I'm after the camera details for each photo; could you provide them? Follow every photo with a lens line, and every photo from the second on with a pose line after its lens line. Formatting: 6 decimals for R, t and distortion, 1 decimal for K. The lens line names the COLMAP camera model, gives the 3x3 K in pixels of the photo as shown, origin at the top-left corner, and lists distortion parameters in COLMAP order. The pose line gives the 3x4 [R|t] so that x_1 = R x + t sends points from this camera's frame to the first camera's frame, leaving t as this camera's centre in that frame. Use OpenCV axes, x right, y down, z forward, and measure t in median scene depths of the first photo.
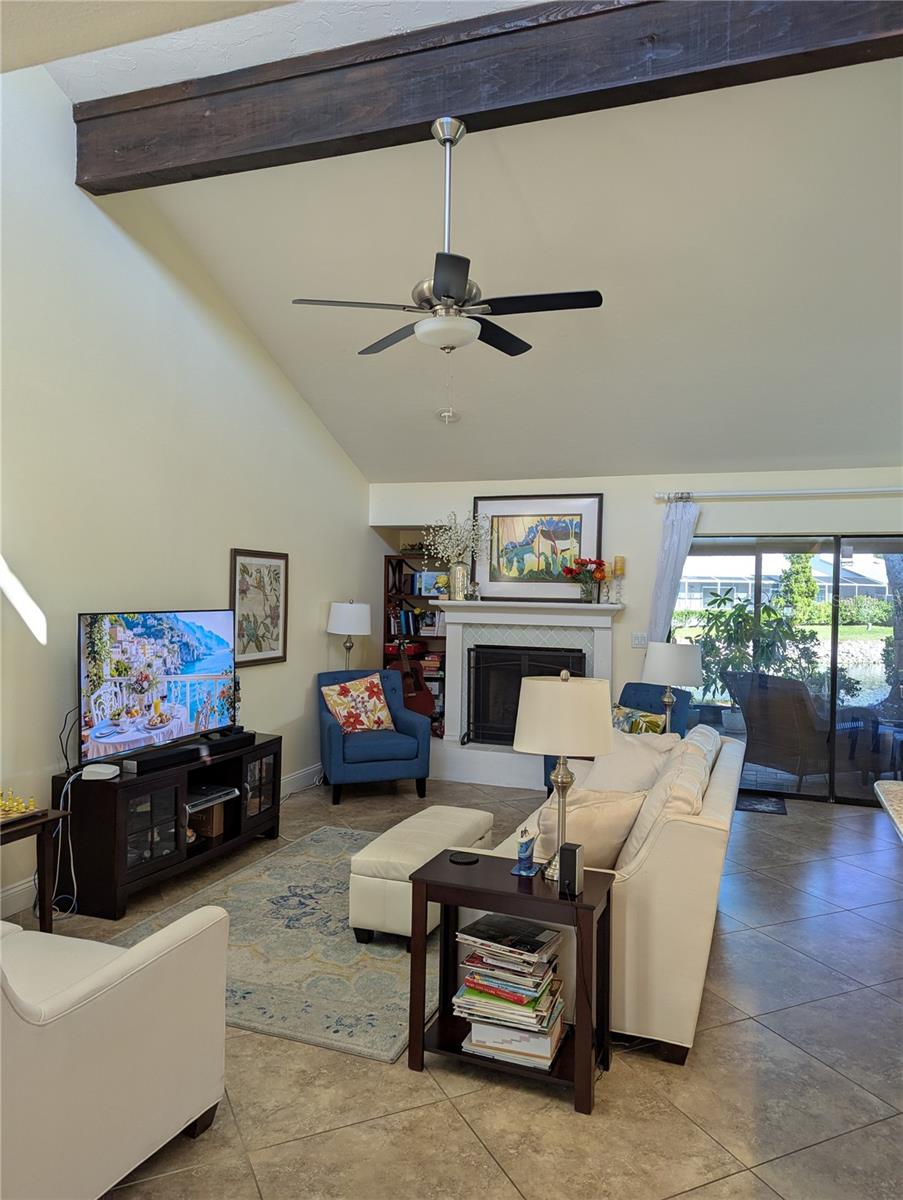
lens RADIAL K [[830.6, 0, 451.5], [0, 830.6, 600.0], [0, 0, 1]] dist [0.010280, 0.001429]
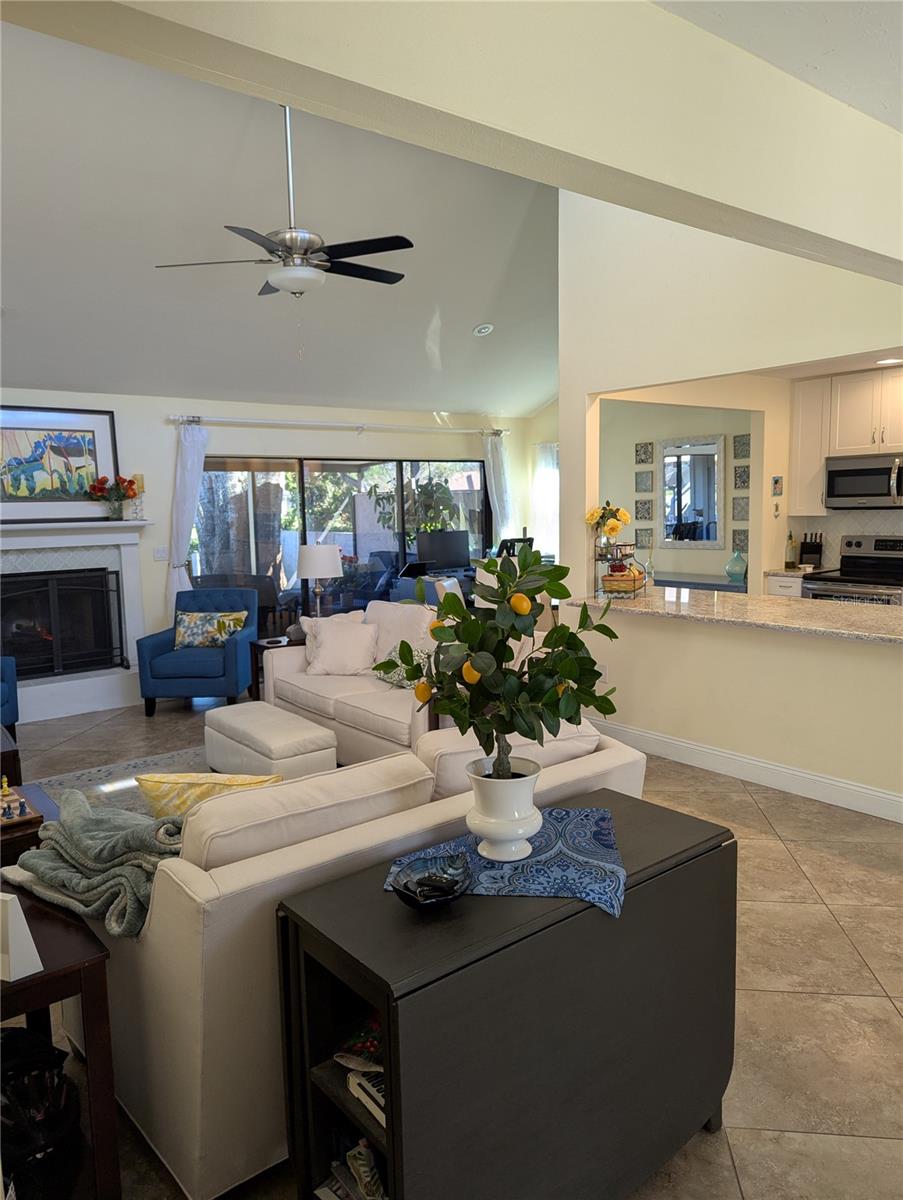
lens RADIAL K [[830.6, 0, 451.5], [0, 830.6, 600.0], [0, 0, 1]] dist [0.010280, 0.001429]
pose [[0.506054, -0.129198, 0.852770, -0.545912], [0.039720, 0.991159, 0.126594, -0.013741], [-0.861587, -0.030192, 0.506712, 0.139428]]
